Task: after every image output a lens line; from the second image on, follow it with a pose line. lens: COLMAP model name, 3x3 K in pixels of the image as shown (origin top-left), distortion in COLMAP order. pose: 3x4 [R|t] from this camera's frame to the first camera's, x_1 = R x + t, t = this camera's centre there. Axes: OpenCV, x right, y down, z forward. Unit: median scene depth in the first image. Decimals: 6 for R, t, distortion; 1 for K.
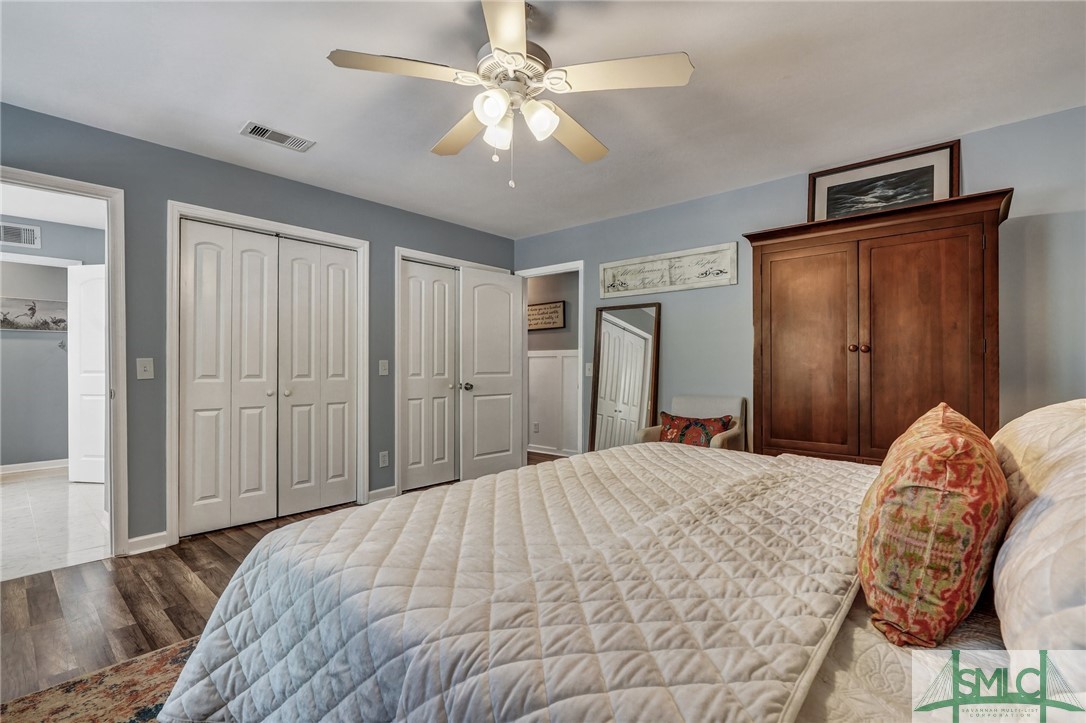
lens RADIAL K [[486.3, 0, 546.3], [0, 486.3, 364.1], [0, 0, 1]] dist [-0.004600, 0.000532]
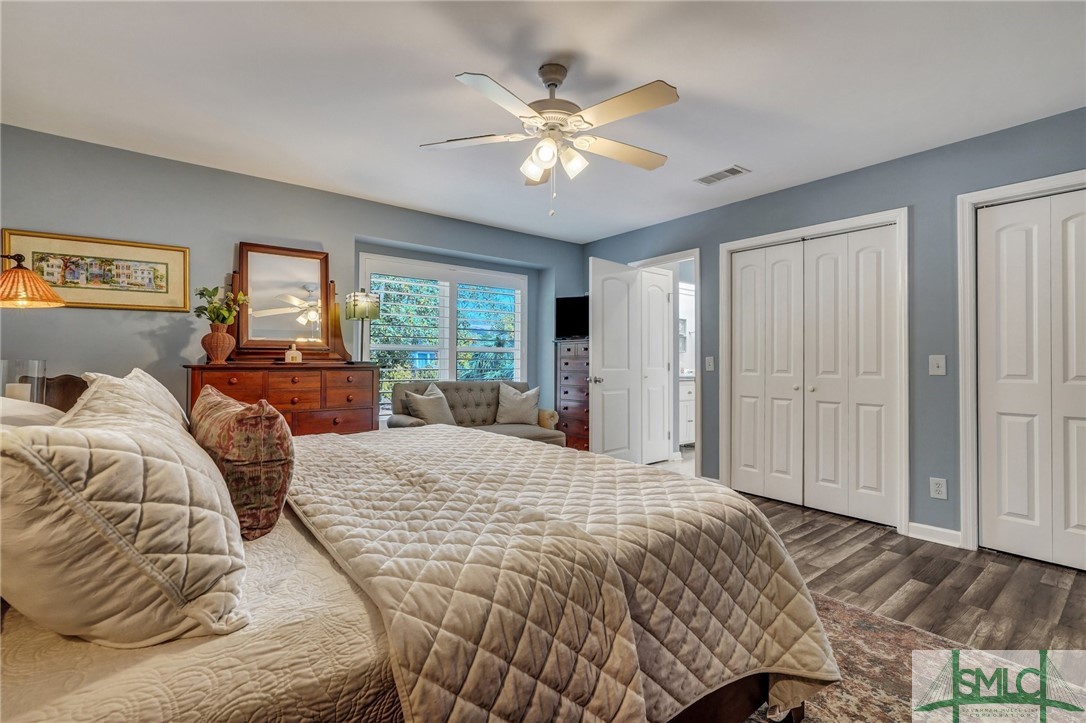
lens RADIAL K [[486.3, 0, 544.3], [0, 486.3, 359.8], [0, 0, 1]] dist [-0.004600, 0.000532]
pose [[-0.181854, -0.004663, -0.983315, 0.548885], [0.000878, 0.999988, -0.004904, 0.002465], [0.983325, -0.001755, -0.181847, 0.590143]]
